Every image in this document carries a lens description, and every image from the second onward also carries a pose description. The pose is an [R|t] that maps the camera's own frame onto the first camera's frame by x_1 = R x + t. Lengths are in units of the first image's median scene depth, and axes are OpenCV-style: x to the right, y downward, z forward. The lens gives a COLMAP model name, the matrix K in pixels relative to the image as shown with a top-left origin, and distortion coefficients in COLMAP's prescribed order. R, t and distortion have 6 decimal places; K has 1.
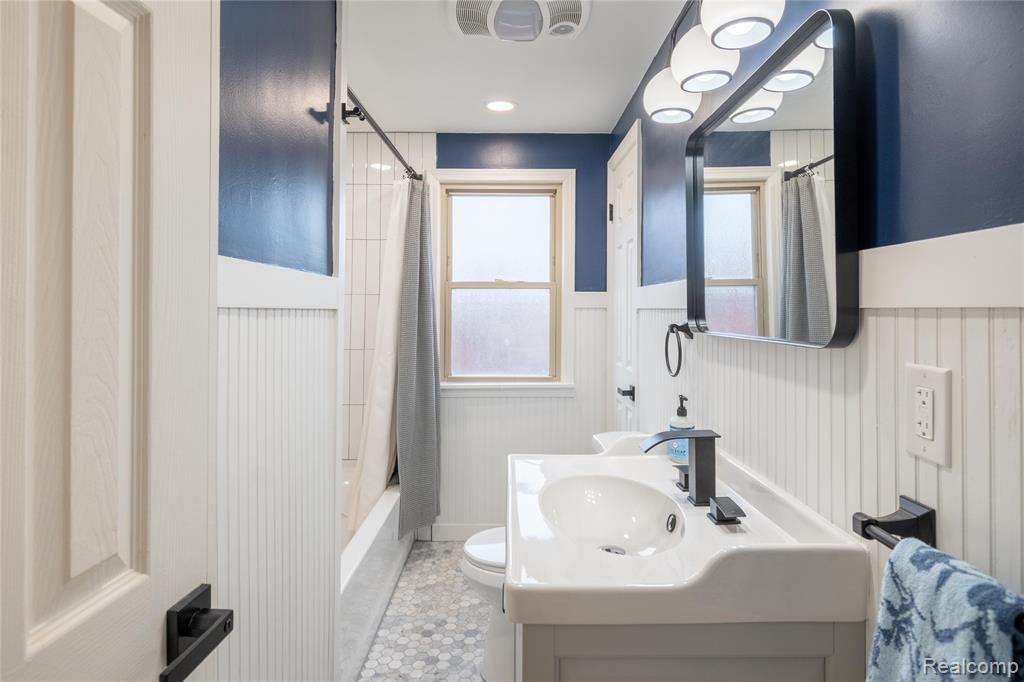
lens RADIAL K [[573.5, 0, 514.1], [0, 573.5, 303.7], [0, 0, 1]] dist [0.002409, -0.002947]
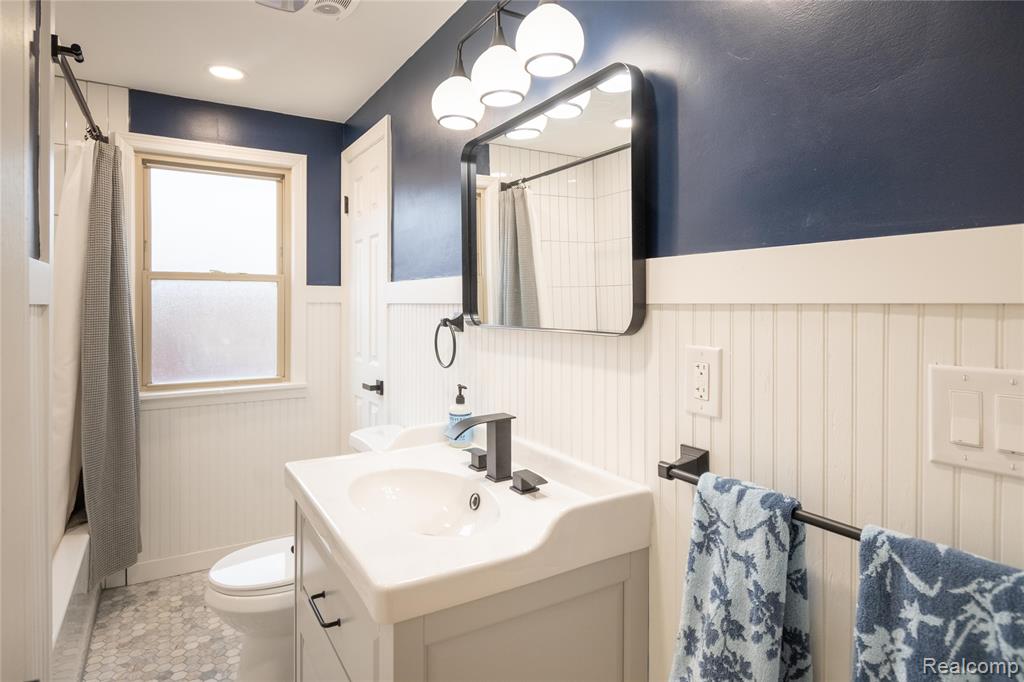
lens RADIAL K [[574.2, 0, 511.2], [0, 574.2, 305.8], [0, 0, 1]] dist [0.003440, -0.002479]
pose [[0.861522, -0.001474, 0.507717, -0.158656], [-0.005228, 0.999917, 0.011774, -0.000628], [-0.507692, -0.012798, 0.861443, 0.025533]]
